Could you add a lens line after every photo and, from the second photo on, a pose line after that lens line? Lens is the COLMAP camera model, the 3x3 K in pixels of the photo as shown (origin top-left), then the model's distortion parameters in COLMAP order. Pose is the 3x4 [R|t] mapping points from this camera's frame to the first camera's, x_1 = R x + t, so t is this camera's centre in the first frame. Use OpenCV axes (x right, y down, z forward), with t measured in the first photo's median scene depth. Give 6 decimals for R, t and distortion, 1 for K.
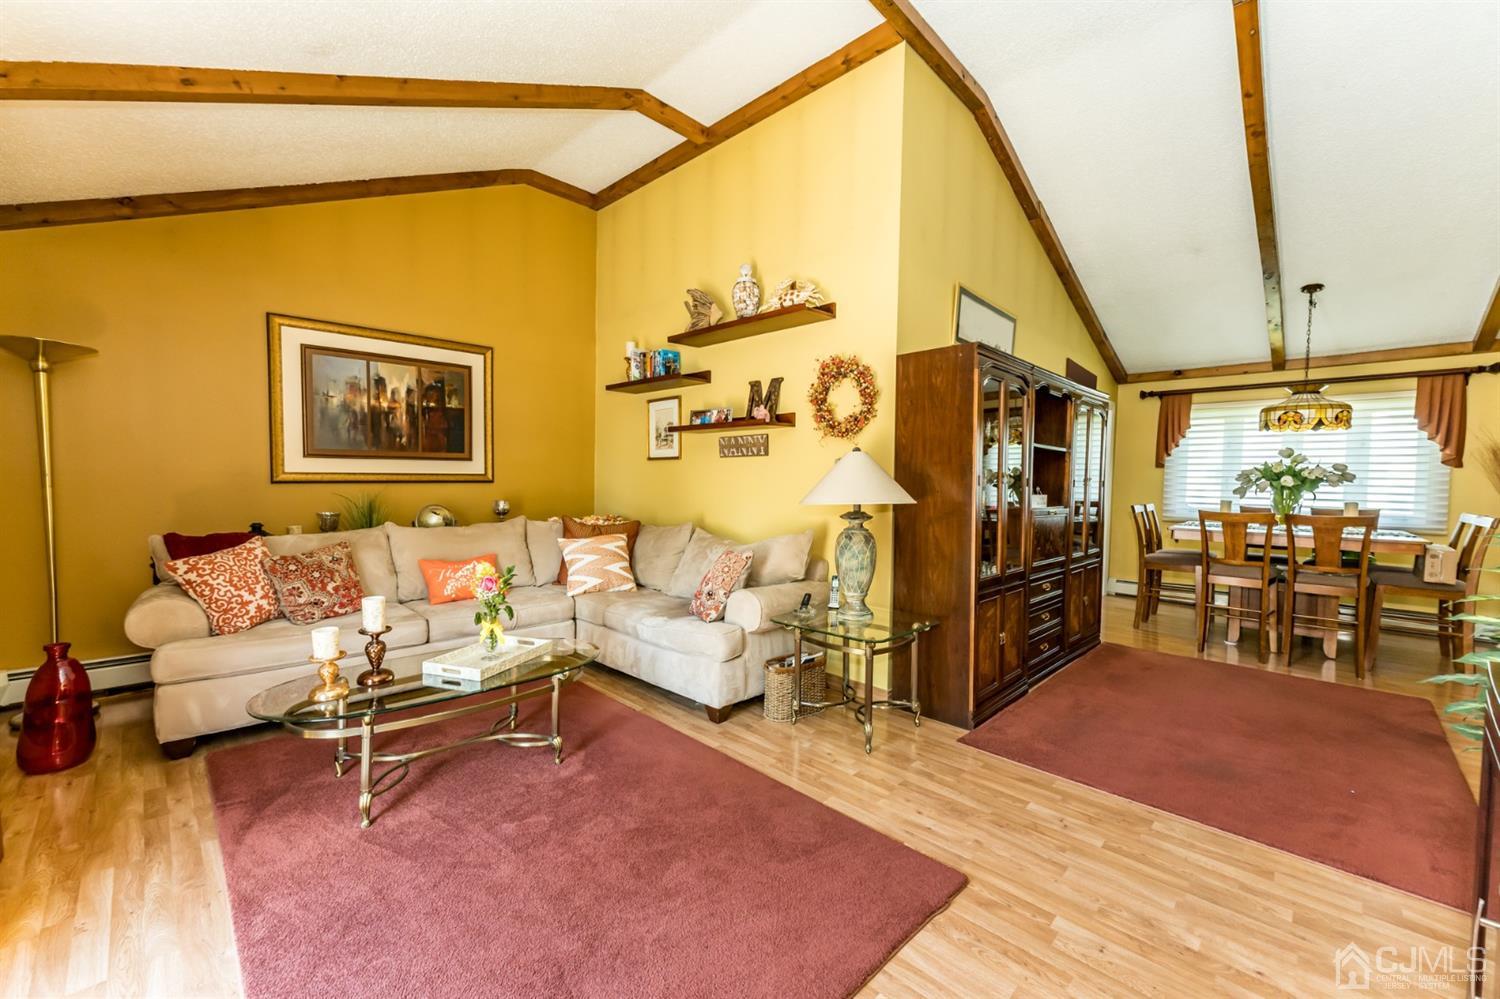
lens RADIAL K [[595.2, 0, 741.4], [0, 595.2, 498.0], [0, 0, 1]] dist [-0.000381, -0.000483]
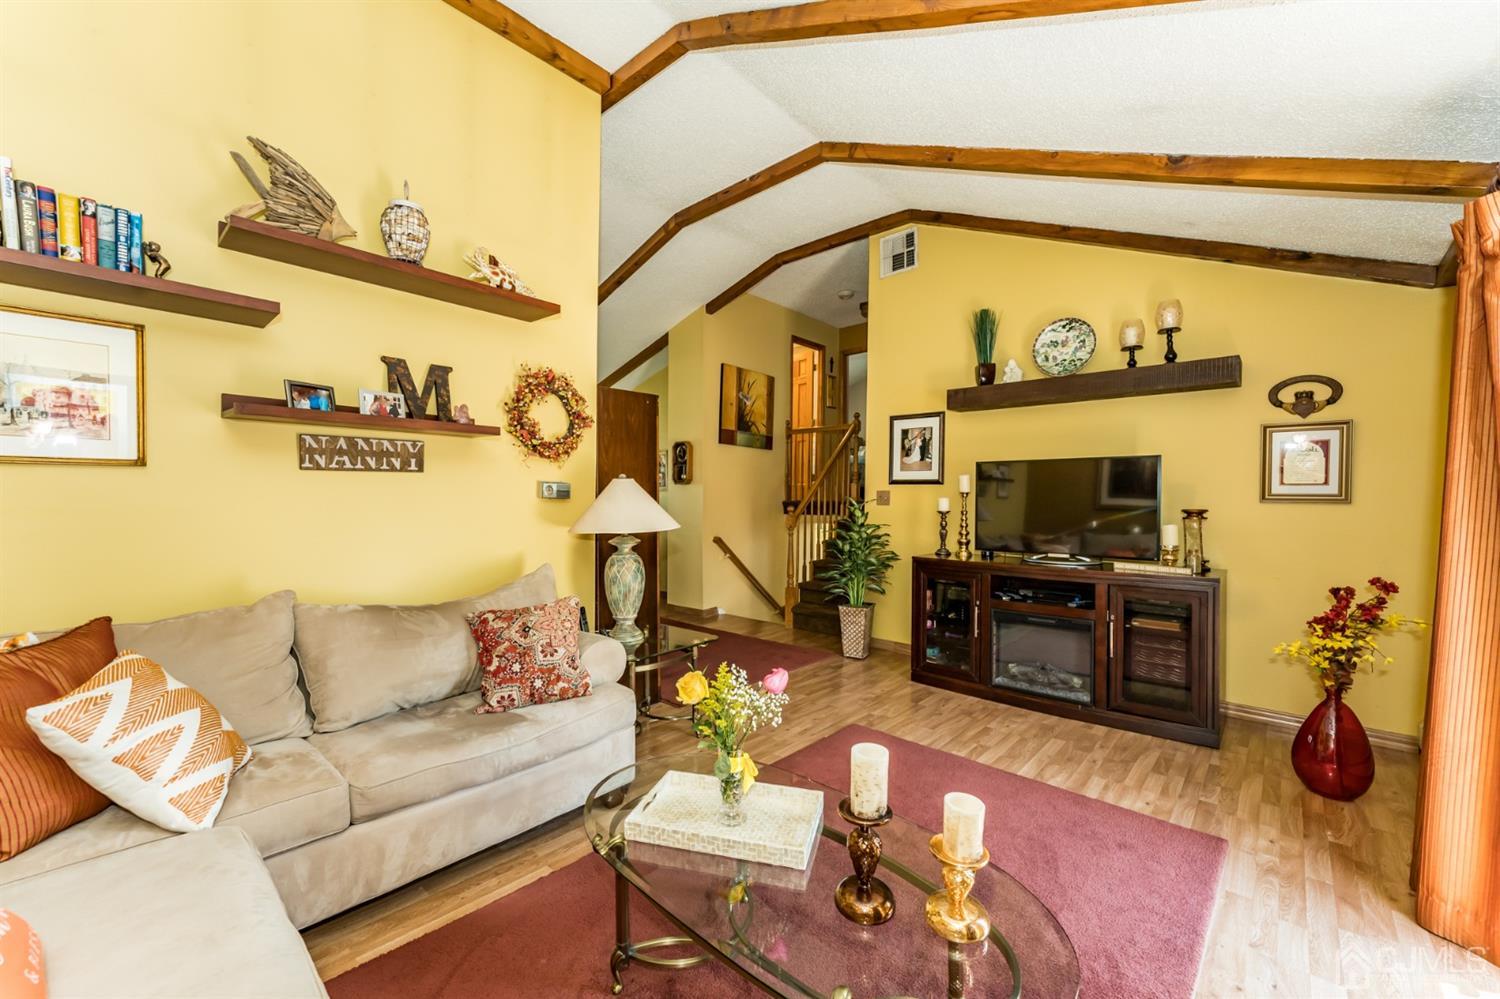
lens RADIAL K [[595.2, 0, 739.5], [0, 595.2, 500.8], [0, 0, 1]] dist [-0.000381, -0.000483]
pose [[-0.038936, -0.016916, 0.999099, -0.672215], [0.025619, 0.999511, 0.017921, -0.041474], [-0.998913, 0.026294, -0.038483, 0.664953]]
